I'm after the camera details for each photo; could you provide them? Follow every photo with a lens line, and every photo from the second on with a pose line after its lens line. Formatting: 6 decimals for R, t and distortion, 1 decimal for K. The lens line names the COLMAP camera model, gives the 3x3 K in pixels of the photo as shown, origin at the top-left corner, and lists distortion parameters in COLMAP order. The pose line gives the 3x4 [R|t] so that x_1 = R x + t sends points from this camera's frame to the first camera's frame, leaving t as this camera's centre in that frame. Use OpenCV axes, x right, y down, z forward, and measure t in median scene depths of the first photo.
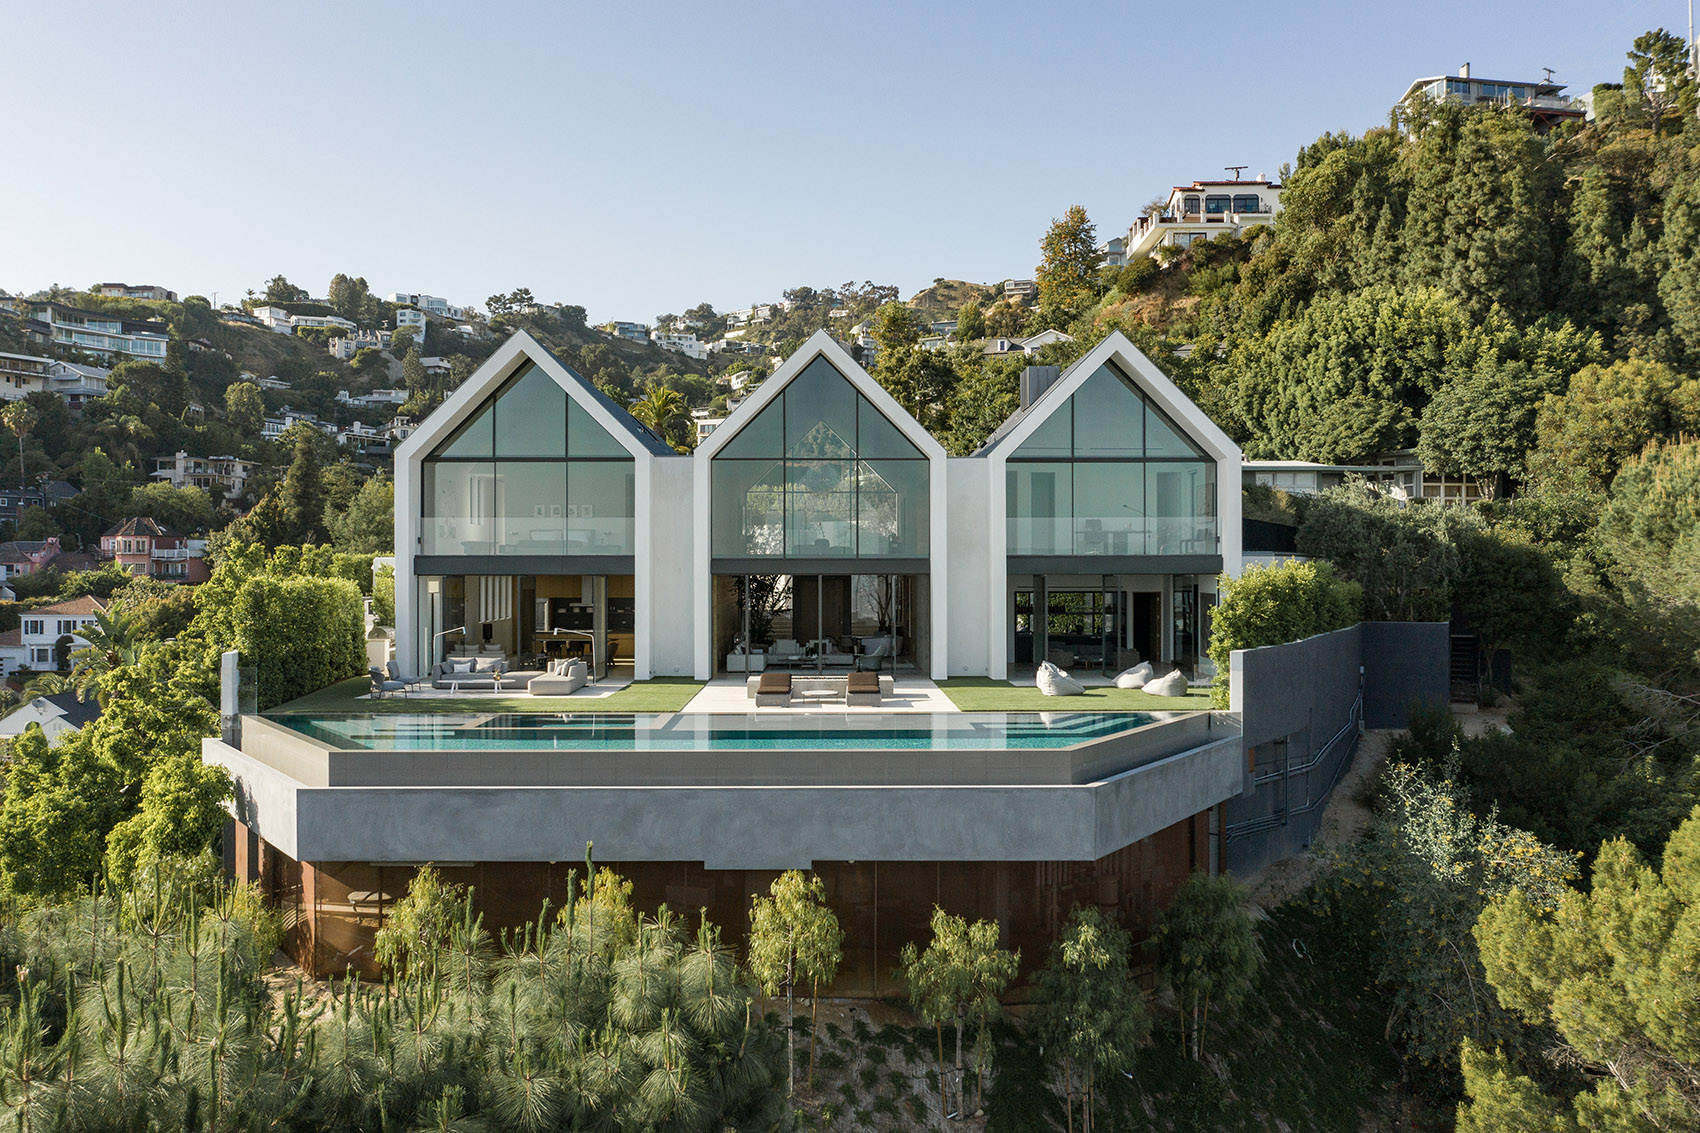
lens RADIAL K [[1351.2, 0, 849.4], [0, 1351.2, 561.0], [0, 0, 1]] dist [-0.002979, 0.004000]
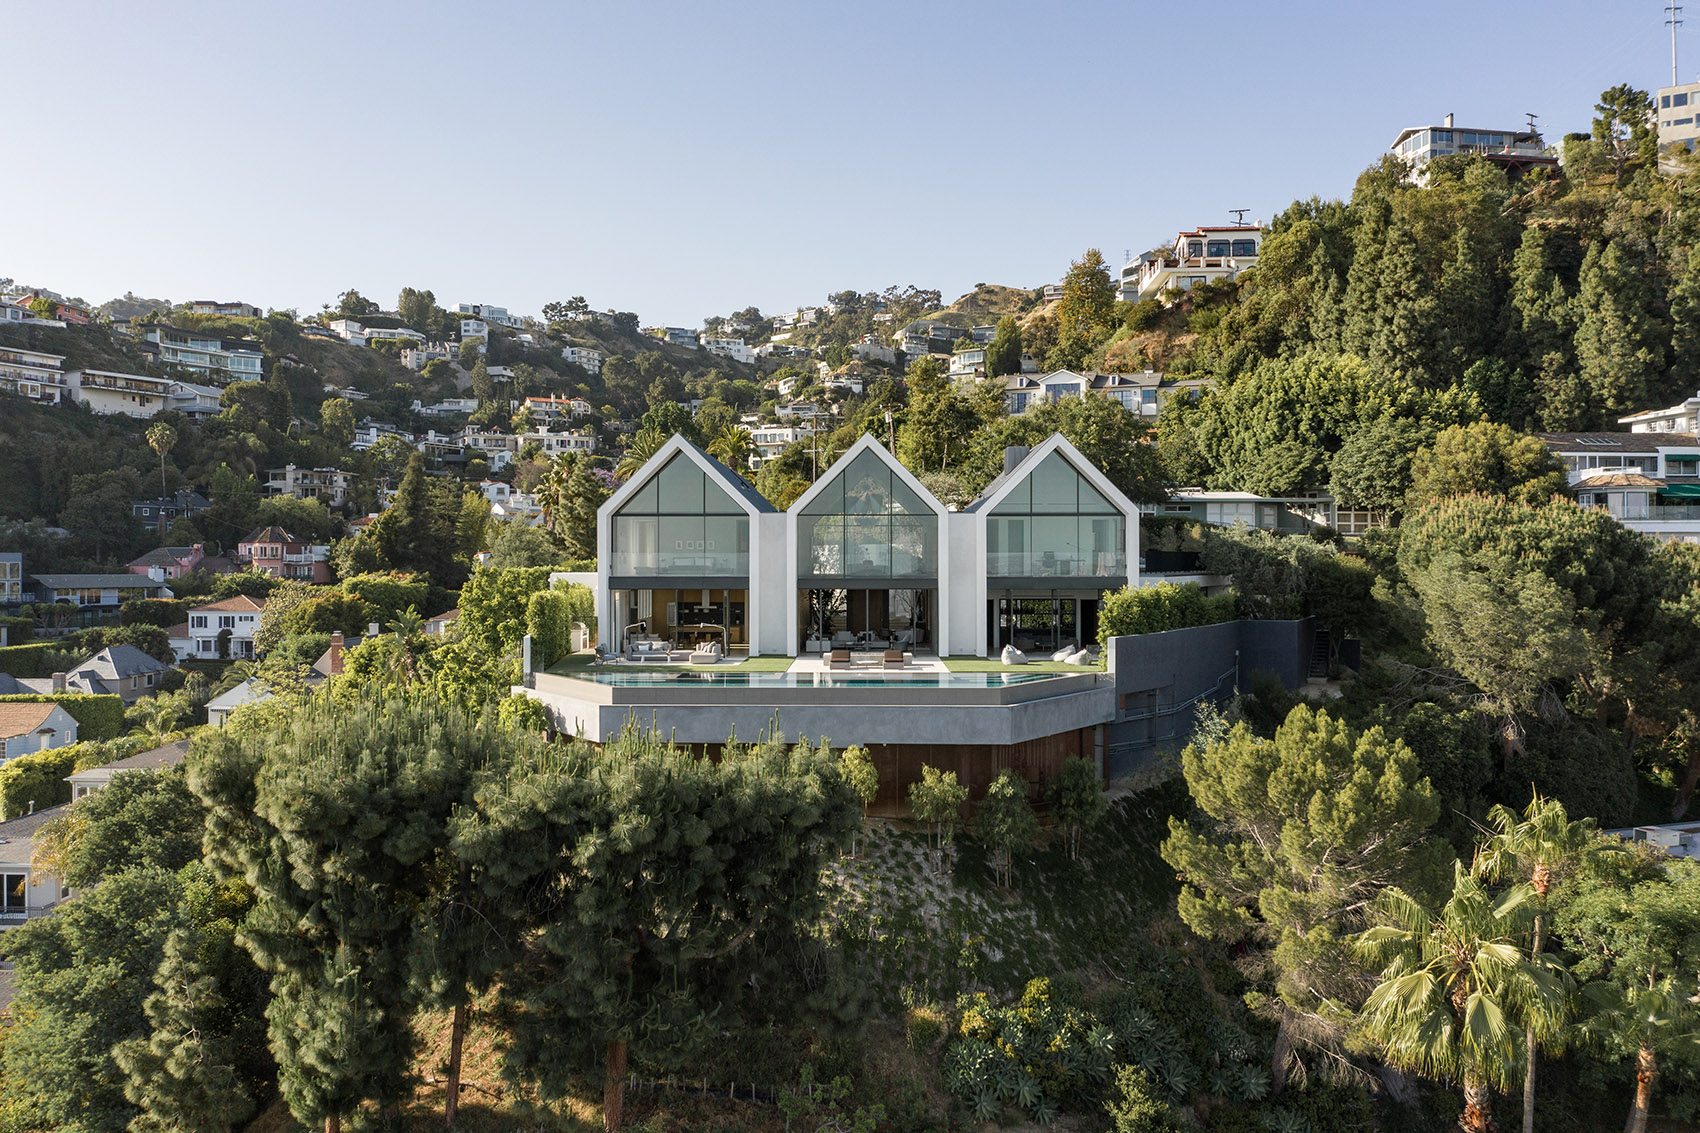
lens RADIAL K [[1351.2, 0, 849.4], [0, 1351.2, 561.0], [0, 0, 1]] dist [-0.002979, 0.004000]
pose [[0.999473, 0.000476, -0.032465, 0.003022], [-0.000387, 0.999996, 0.002756, -0.009633], [0.032466, -0.002742, 0.999469, -0.200663]]
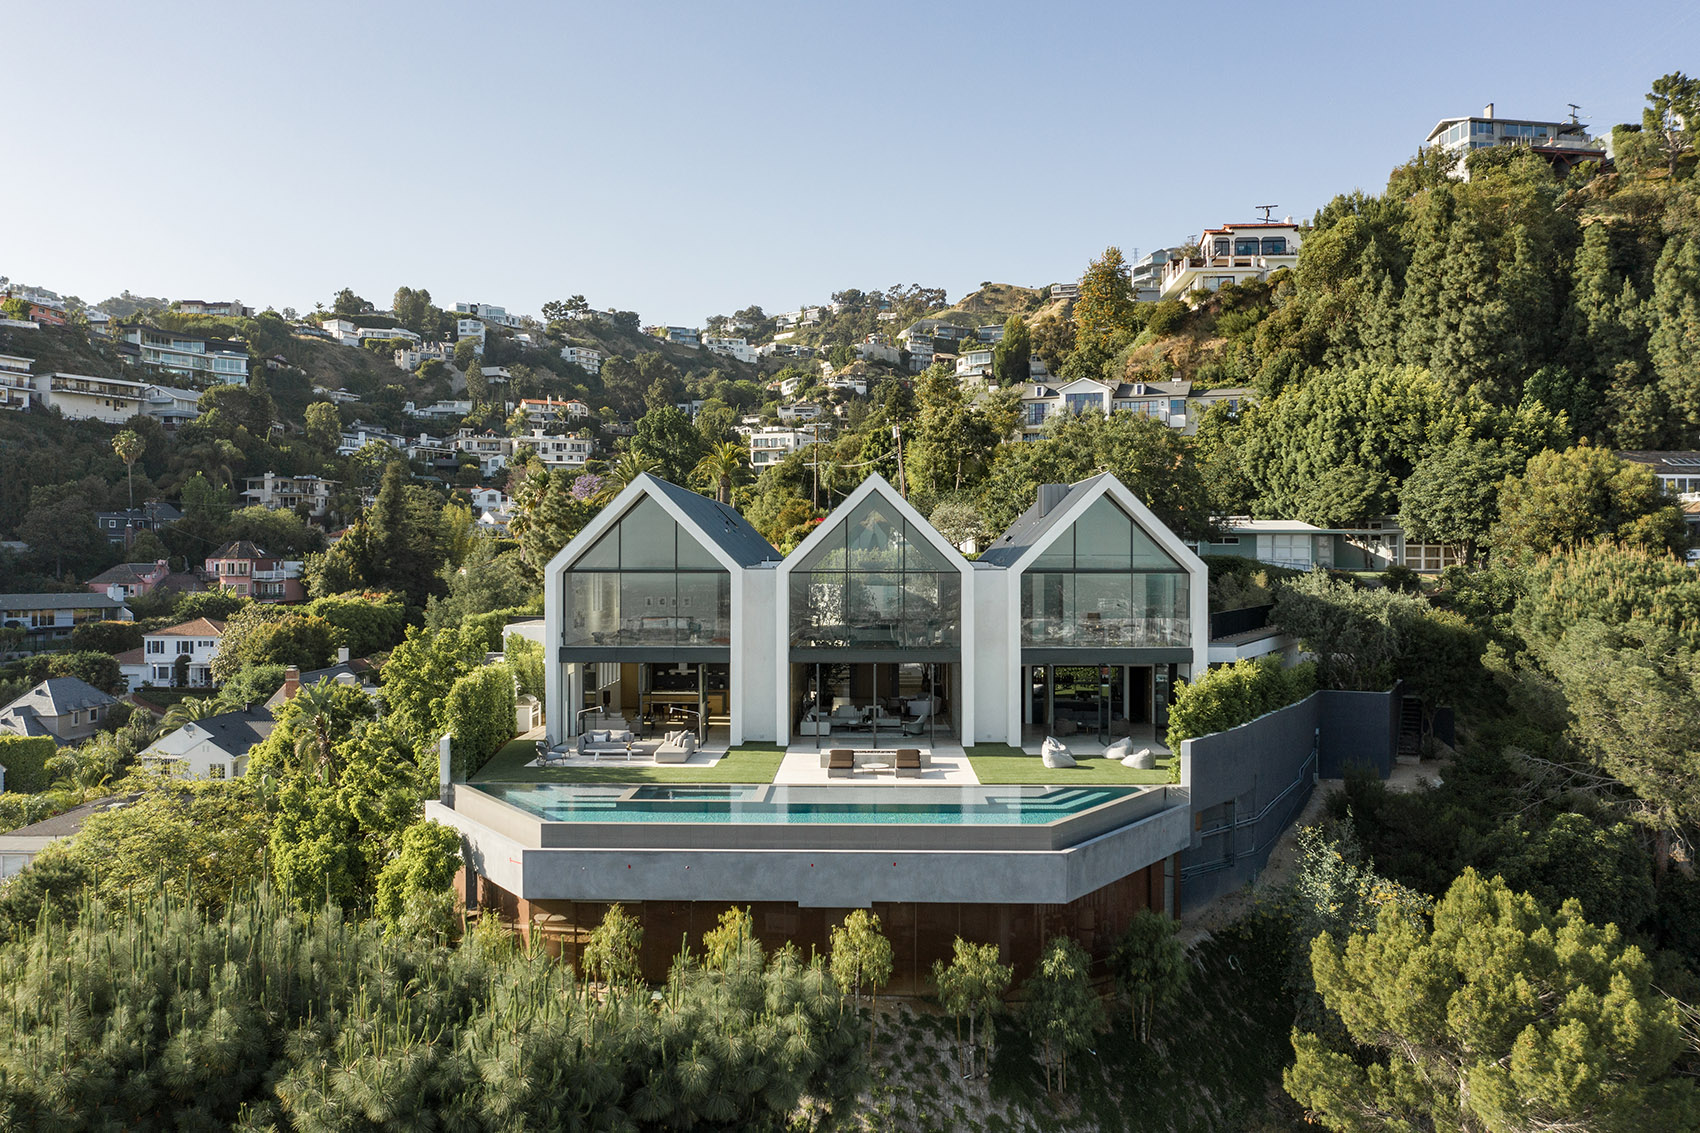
lens RADIAL K [[1351.2, 0, 849.4], [0, 1351.2, 561.0], [0, 0, 1]] dist [-0.002979, 0.004000]
pose [[0.999380, 0.001293, -0.035175, -0.000237], [-0.001148, 0.999991, 0.004128, -0.032965], [0.035180, -0.004085, 0.999373, -0.099235]]
